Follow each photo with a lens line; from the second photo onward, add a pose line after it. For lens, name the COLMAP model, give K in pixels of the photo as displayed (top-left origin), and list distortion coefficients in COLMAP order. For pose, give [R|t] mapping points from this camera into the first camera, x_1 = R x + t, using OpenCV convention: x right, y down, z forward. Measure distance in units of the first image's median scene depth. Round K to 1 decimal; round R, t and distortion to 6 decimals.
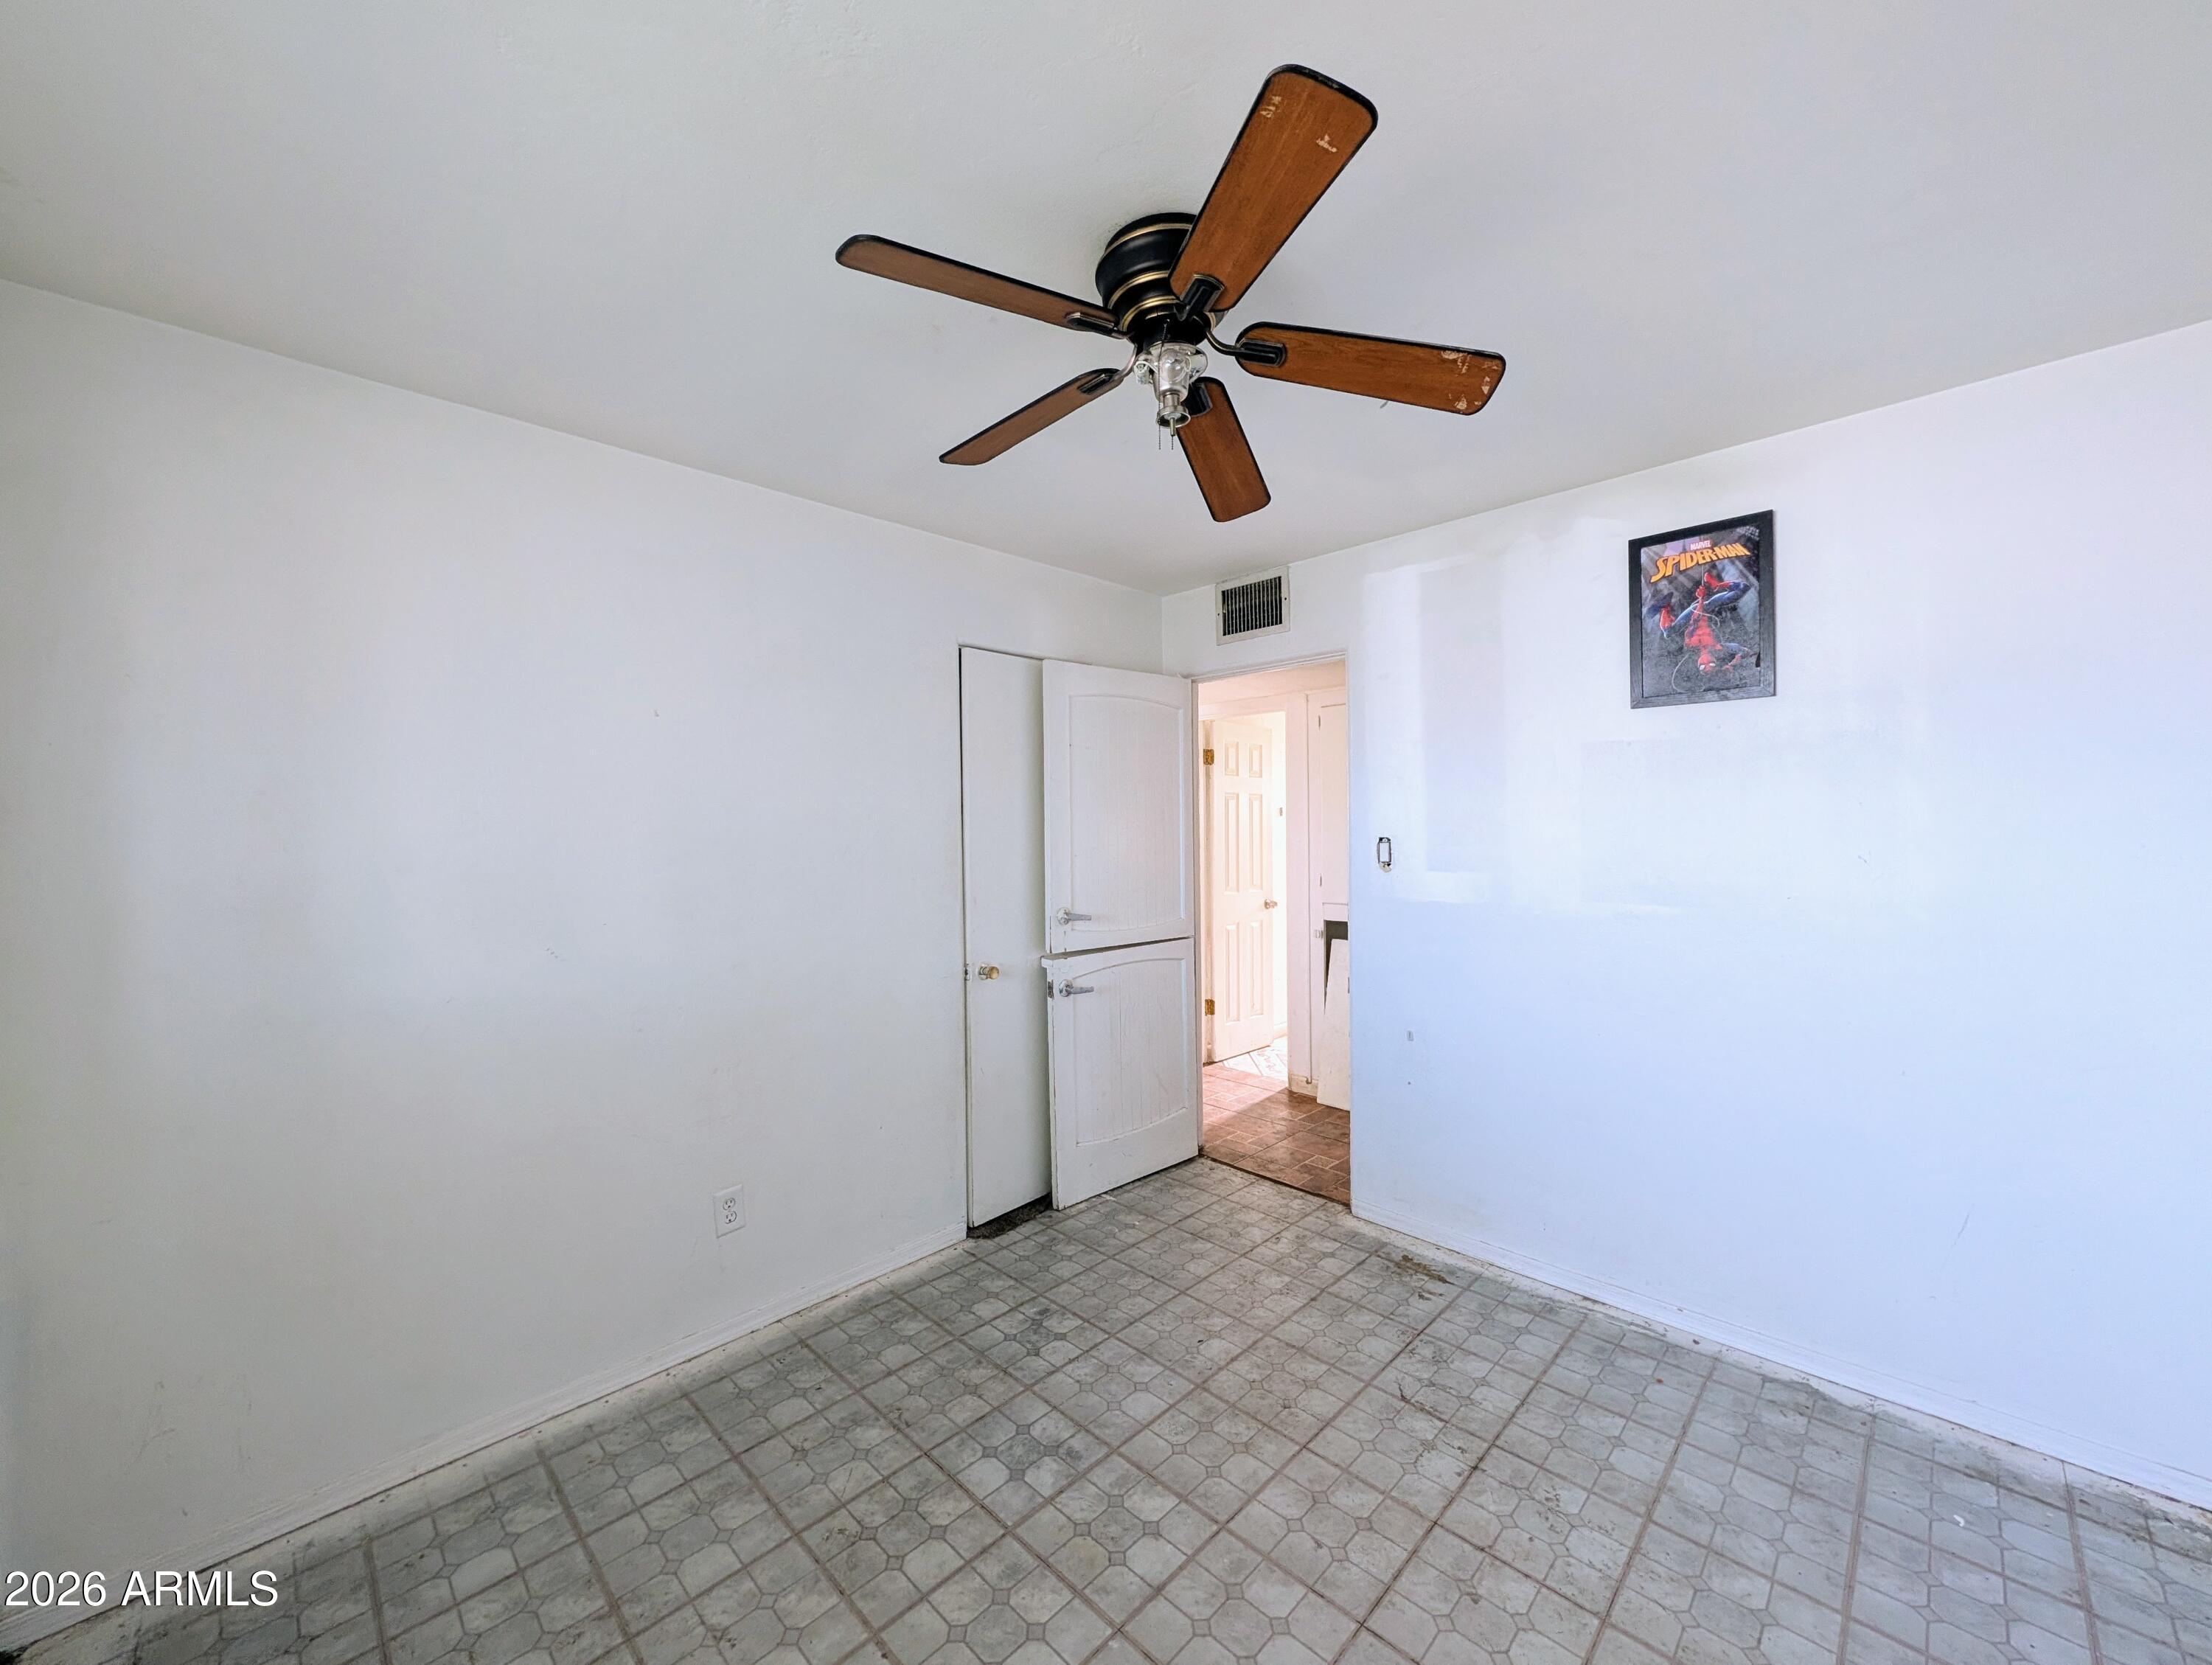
lens RADIAL K [[849.9, 0, 1107.5], [0, 849.9, 828.7], [0, 0, 1]] dist [0.000613, 0.000262]
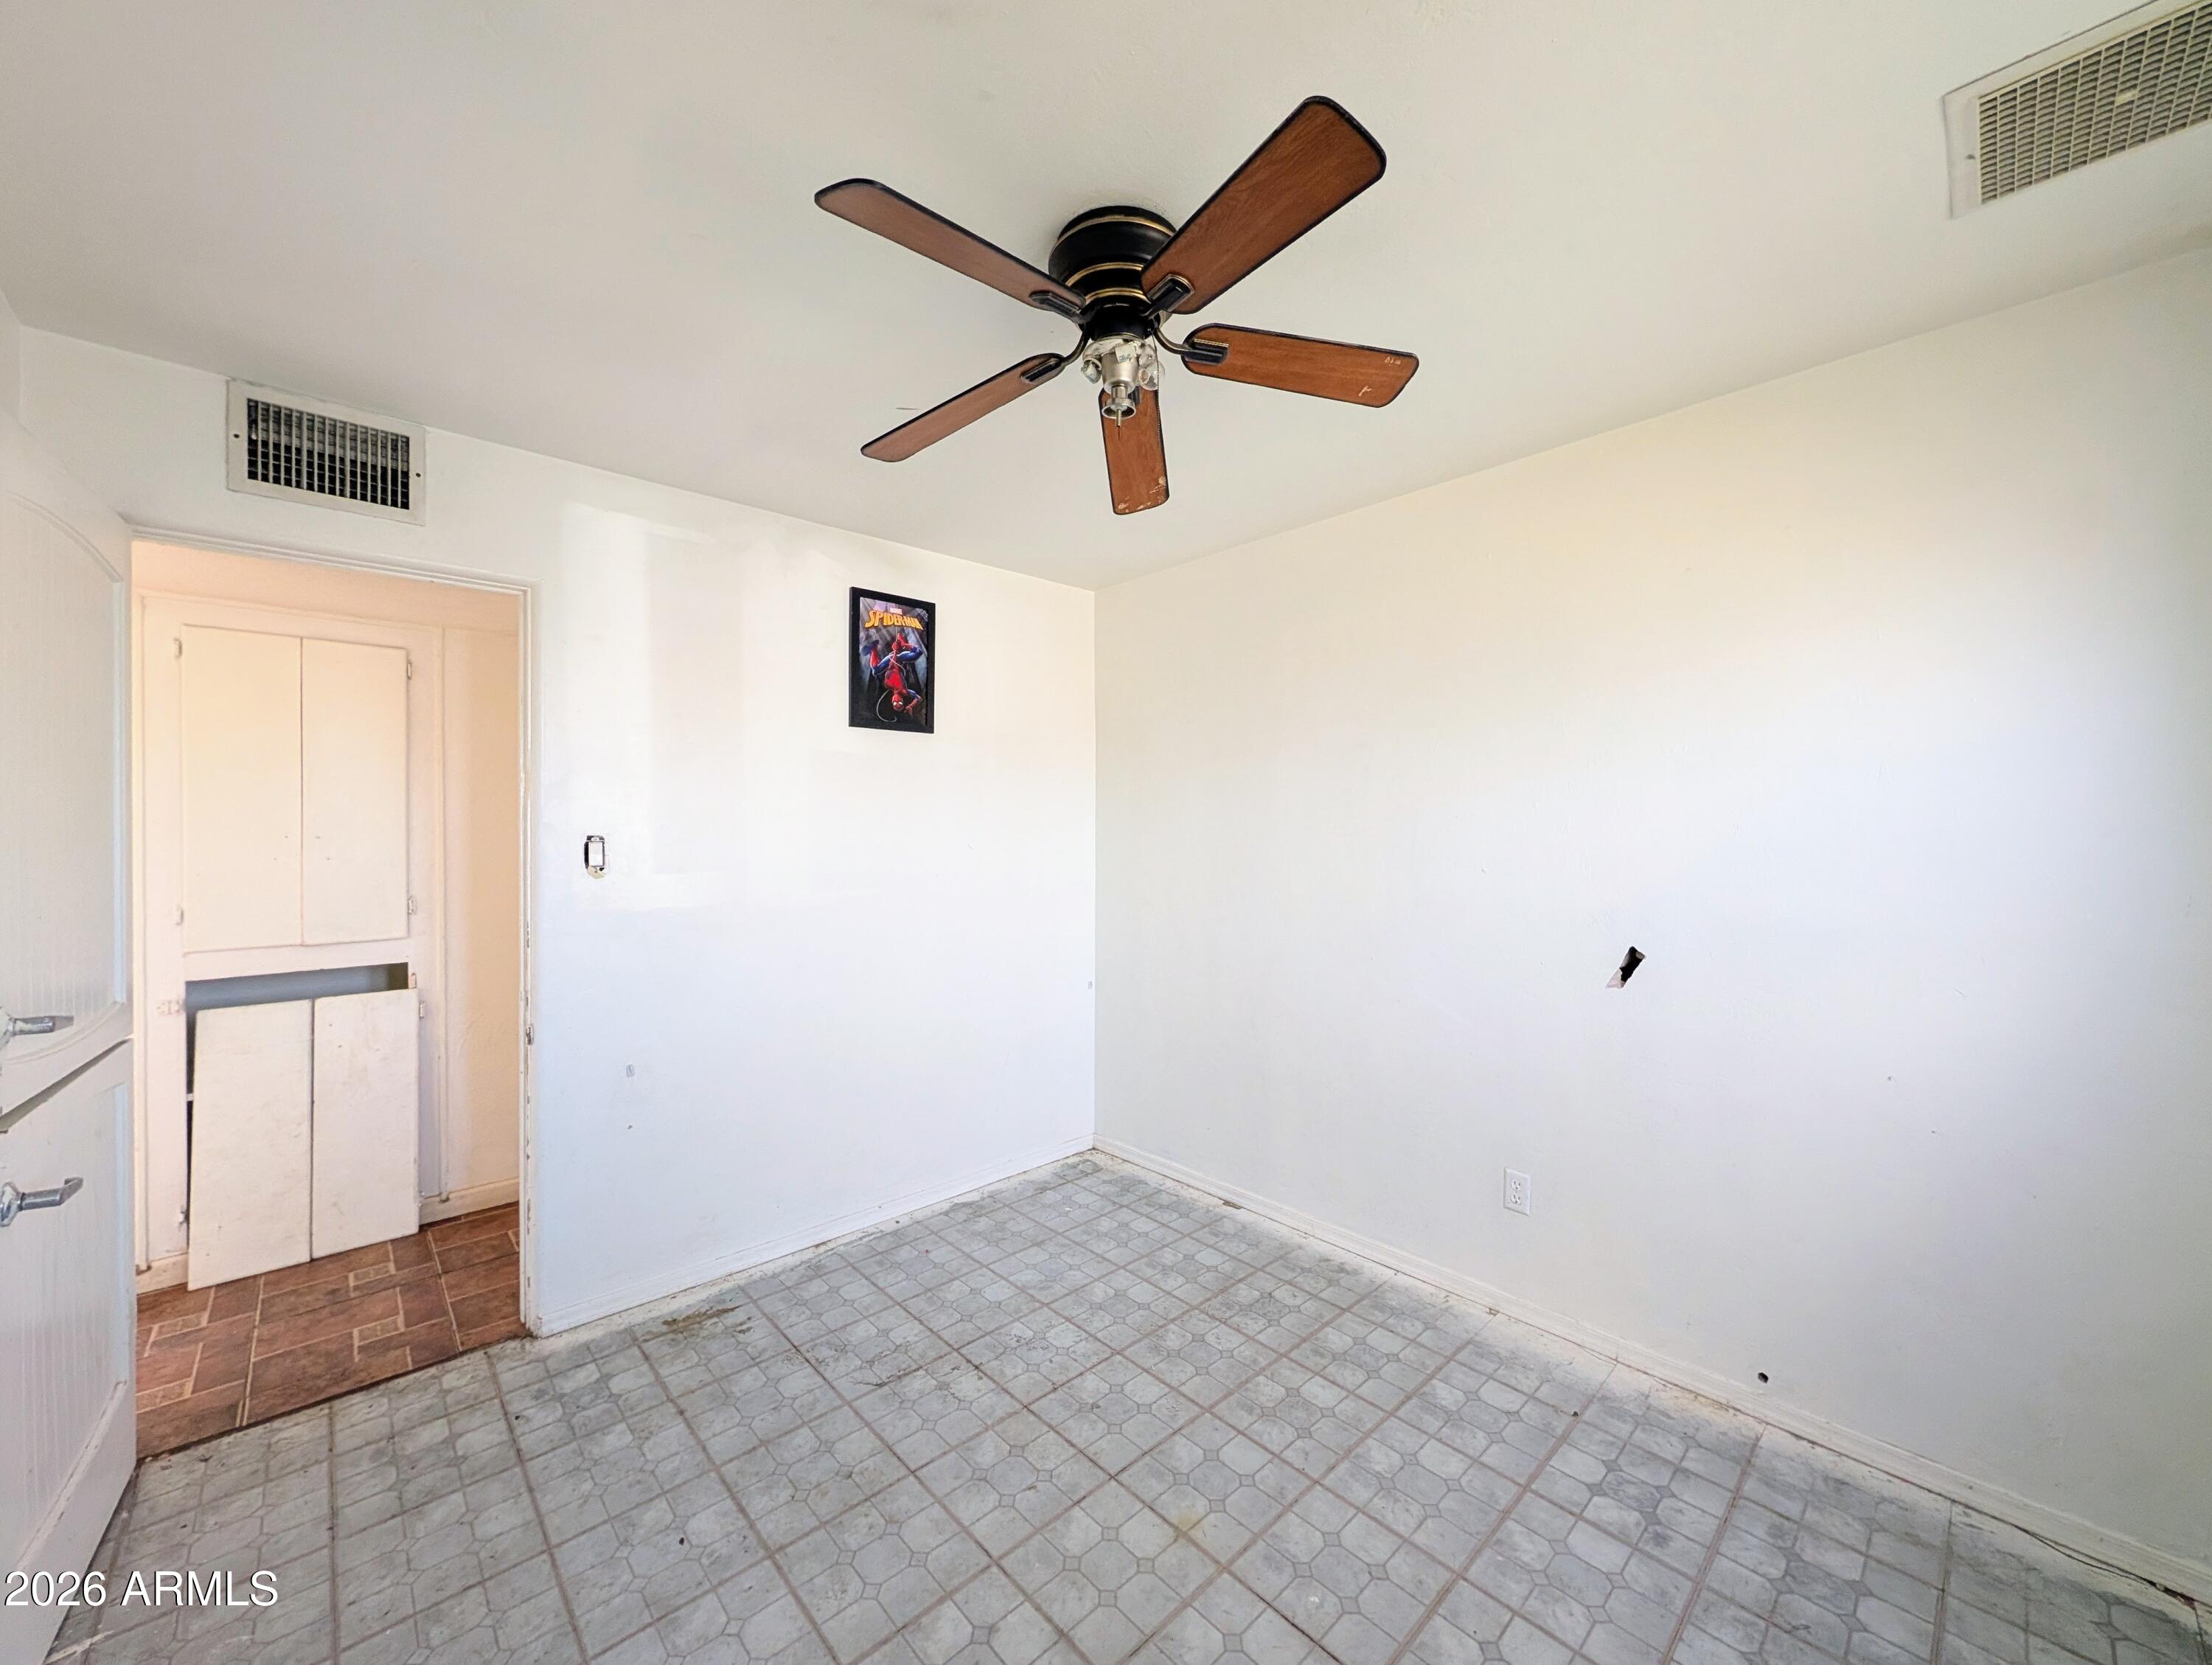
lens RADIAL K [[849.9, 0, 1107.5], [0, 849.9, 828.7], [0, 0, 1]] dist [0.000613, 0.000262]
pose [[0.042709, 0.011156, 0.999025, -0.615801], [0.005340, 0.999921, -0.011394, 0.020373], [-0.999073, 0.005821, 0.042646, 0.639445]]
